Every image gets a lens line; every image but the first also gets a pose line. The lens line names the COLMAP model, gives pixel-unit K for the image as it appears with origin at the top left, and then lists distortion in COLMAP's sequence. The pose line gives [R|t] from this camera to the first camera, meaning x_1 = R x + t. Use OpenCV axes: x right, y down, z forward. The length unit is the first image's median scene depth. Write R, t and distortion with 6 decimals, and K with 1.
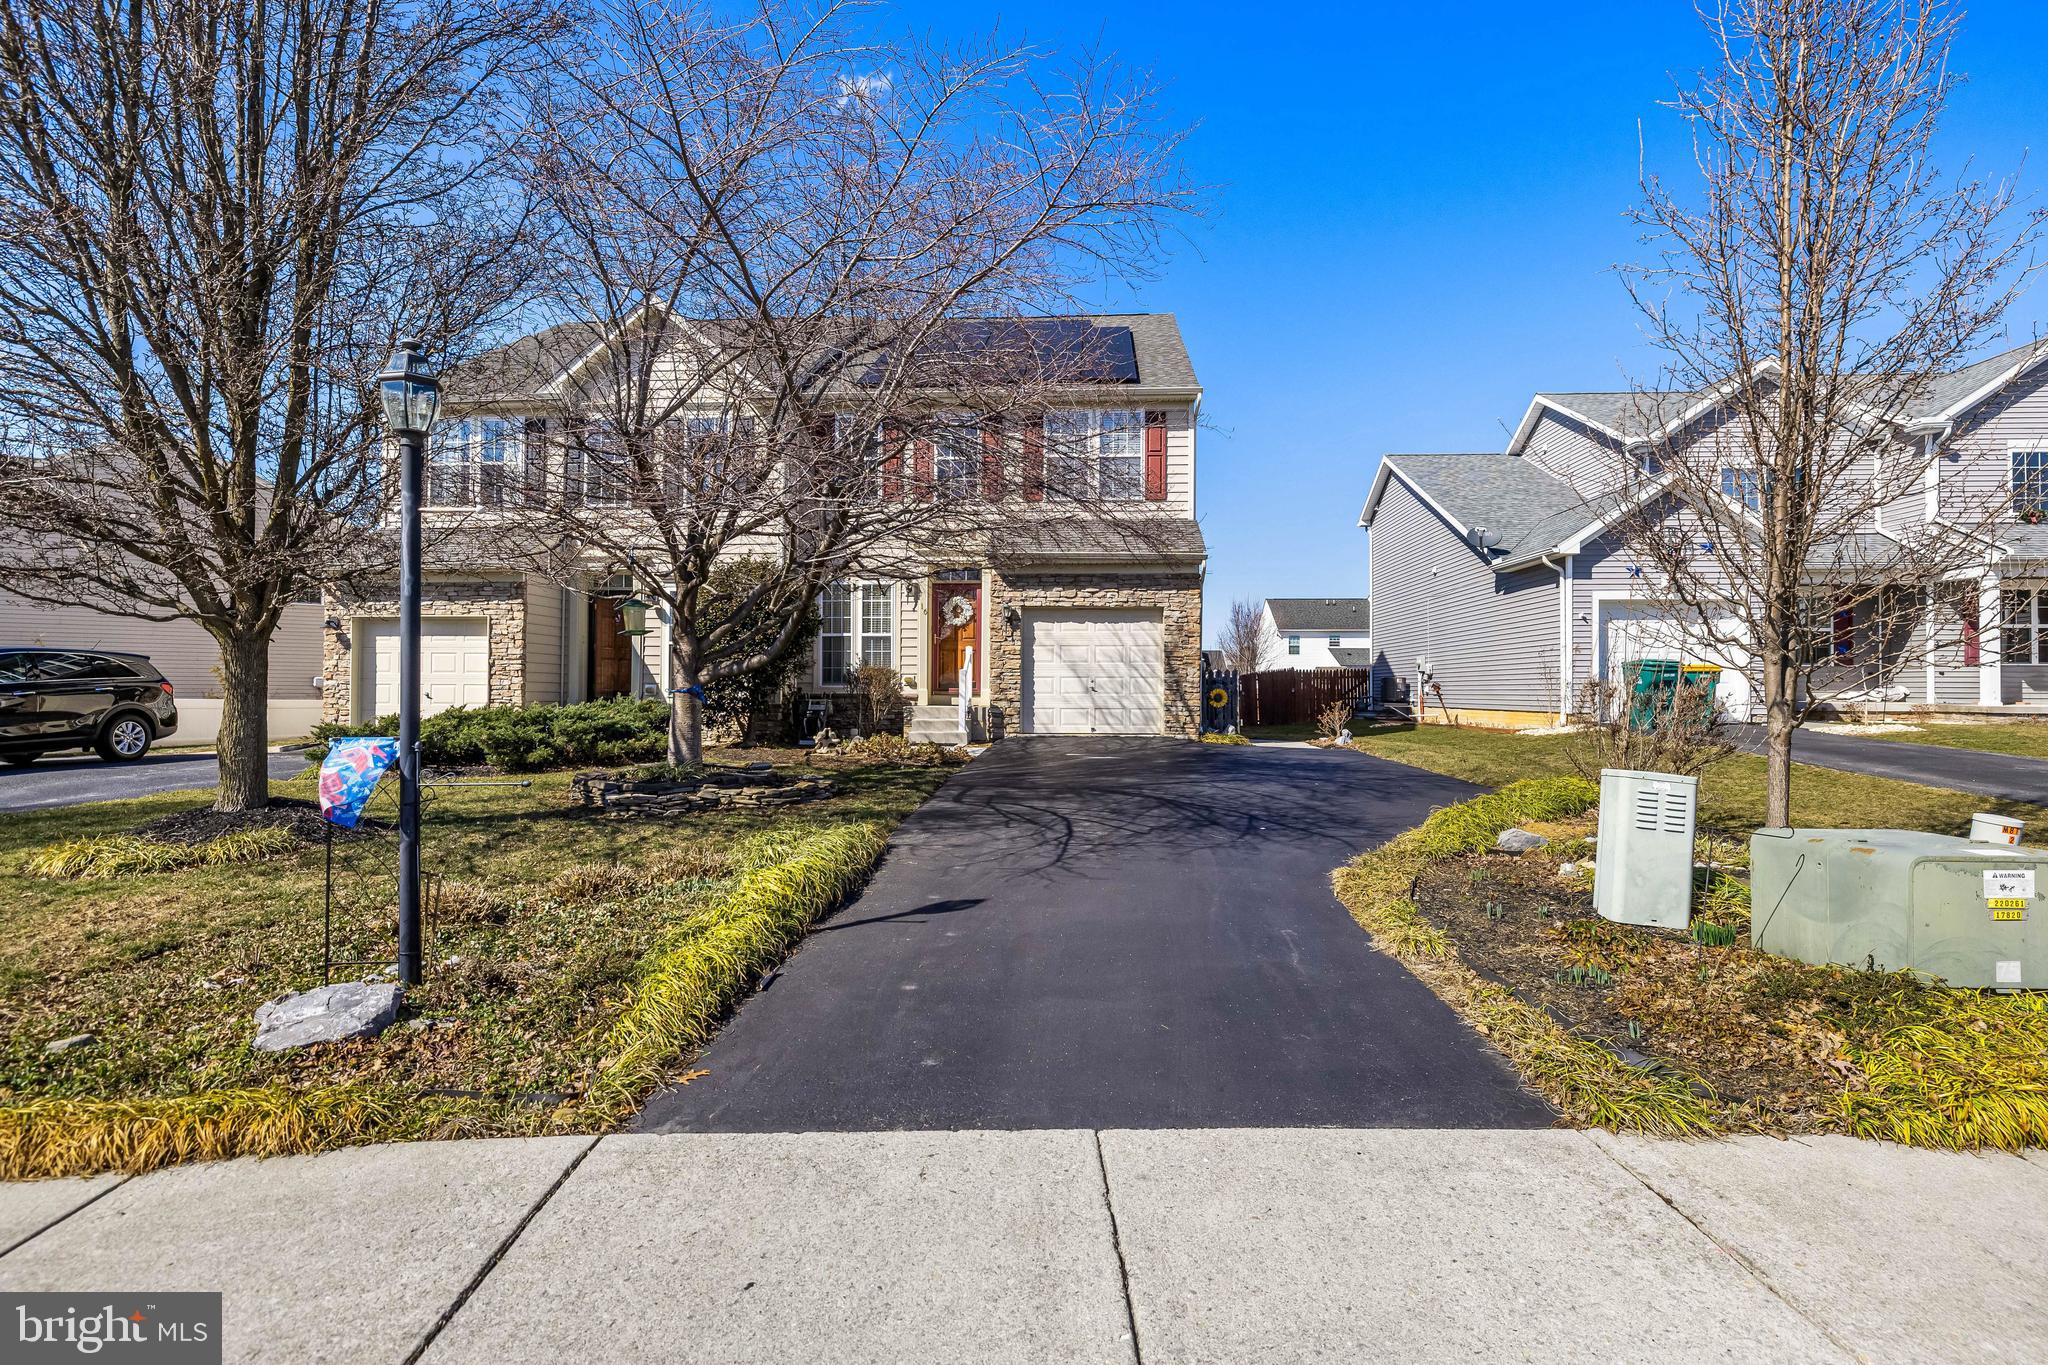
lens RADIAL K [[1005.7, 0, 1026.9], [0, 1005.7, 695.2], [0, 0, 1]] dist [-0.000360, -0.000090]
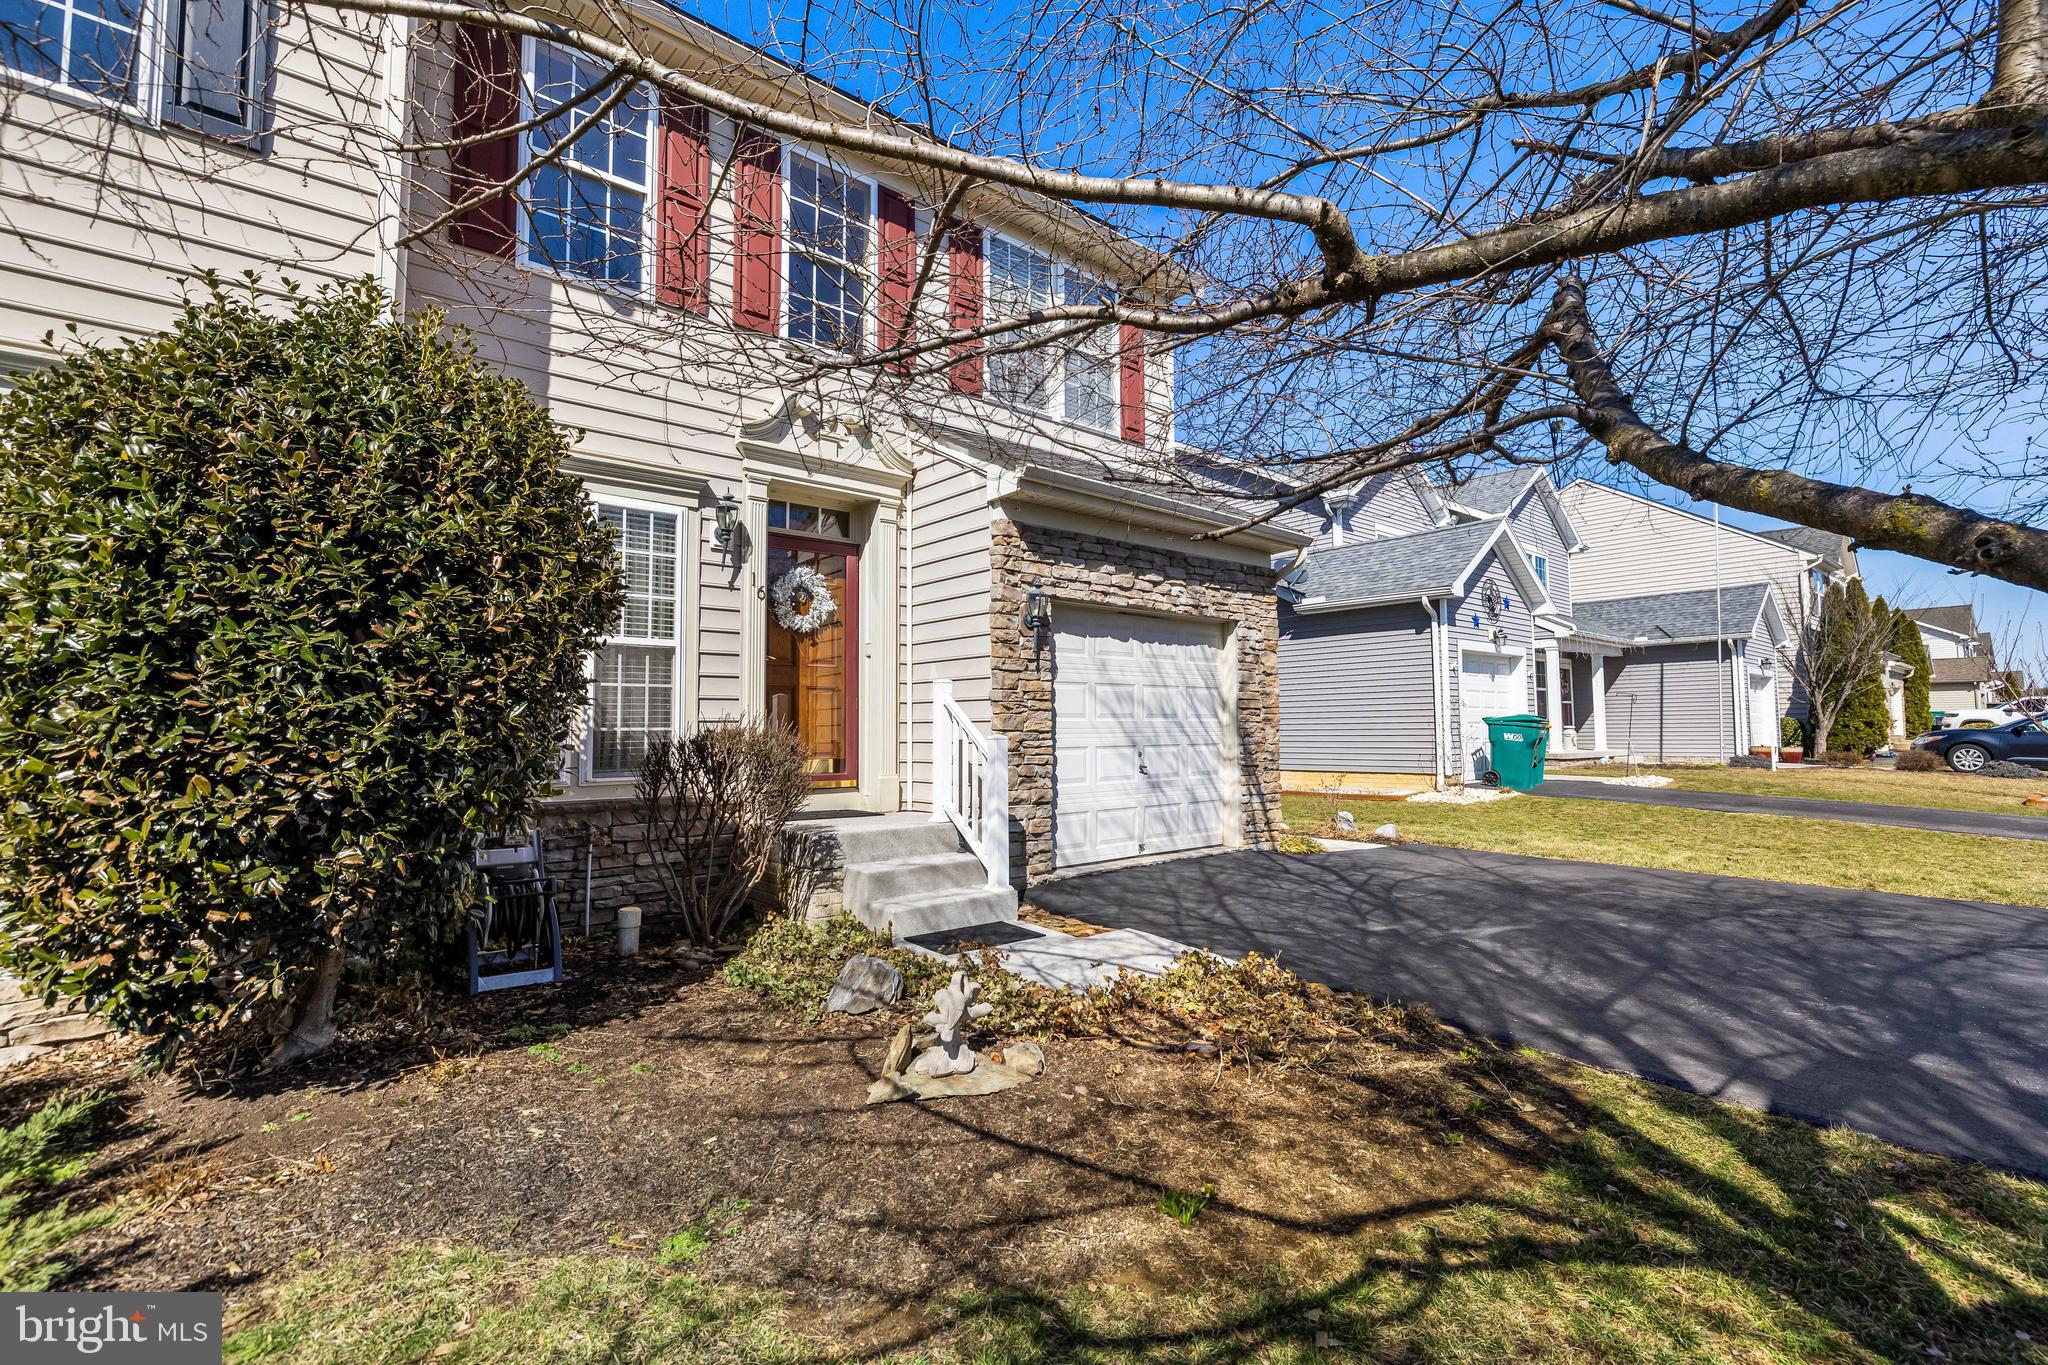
lens RADIAL K [[923.9, 0, 1024.0], [0, 923.9, 682.5], [0, 0, 1]] dist [-0.002770, 0.000203]
pose [[0.707096, 0.028836, 0.706529, -0.314051], [0.015134, 0.998322, -0.055890, -0.024849], [-0.706955, 0.050212, 0.705474, 0.704625]]
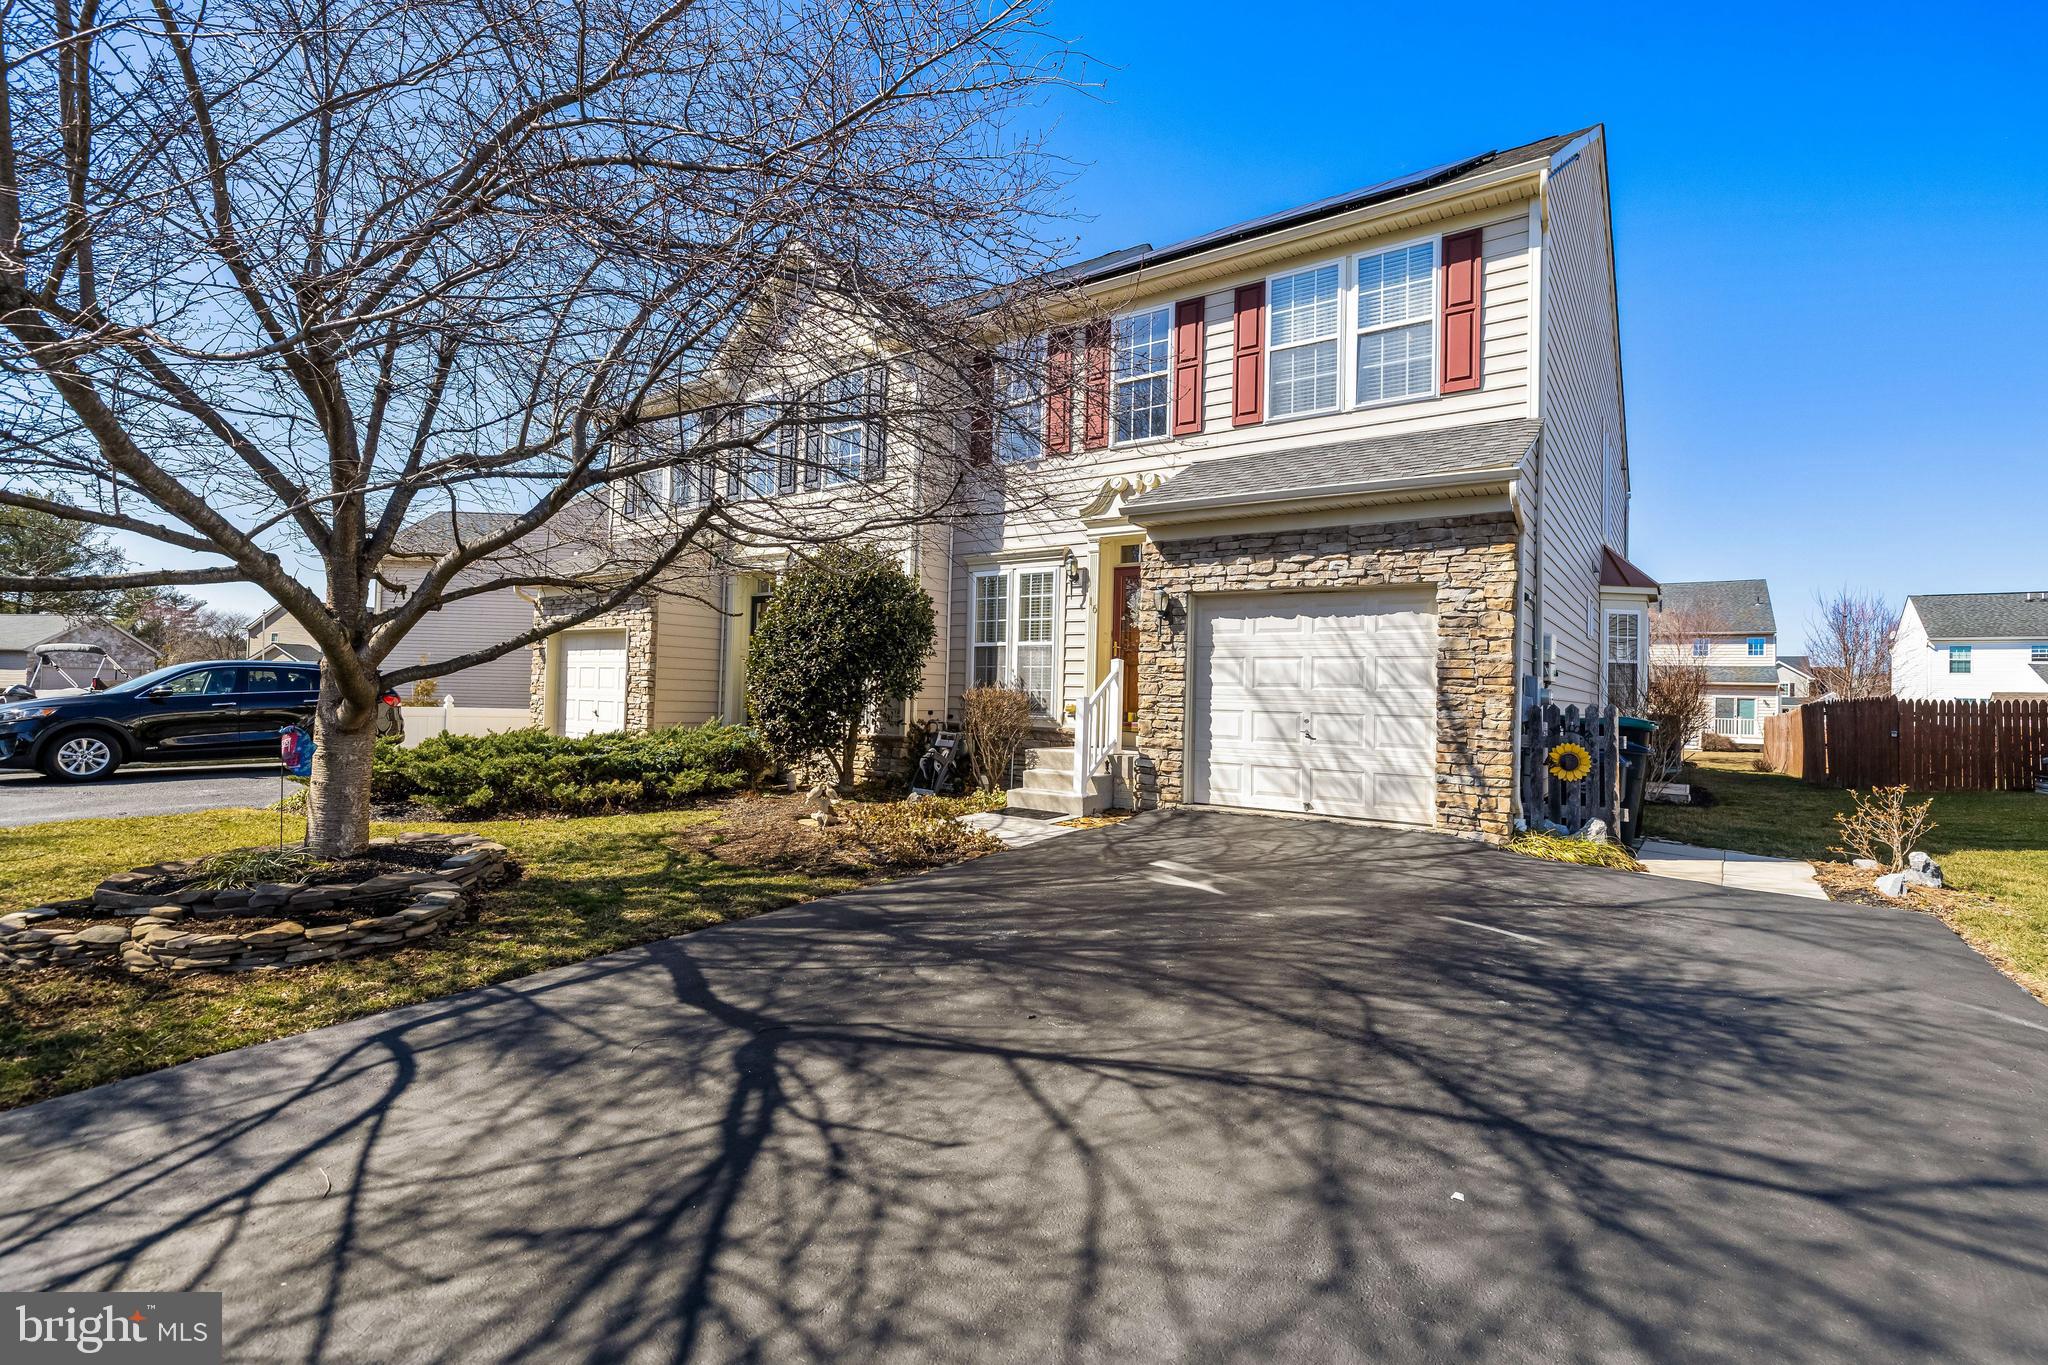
lens RADIAL K [[923.9, 0, 1024.0], [0, 923.9, 682.5], [0, 0, 1]] dist [-0.002770, 0.000203]
pose [[0.850460, 0.010717, -0.525930, 0.202449], [-0.025077, 0.999482, -0.020184, -0.020650], [0.525441, 0.030355, 0.850288, 0.475570]]
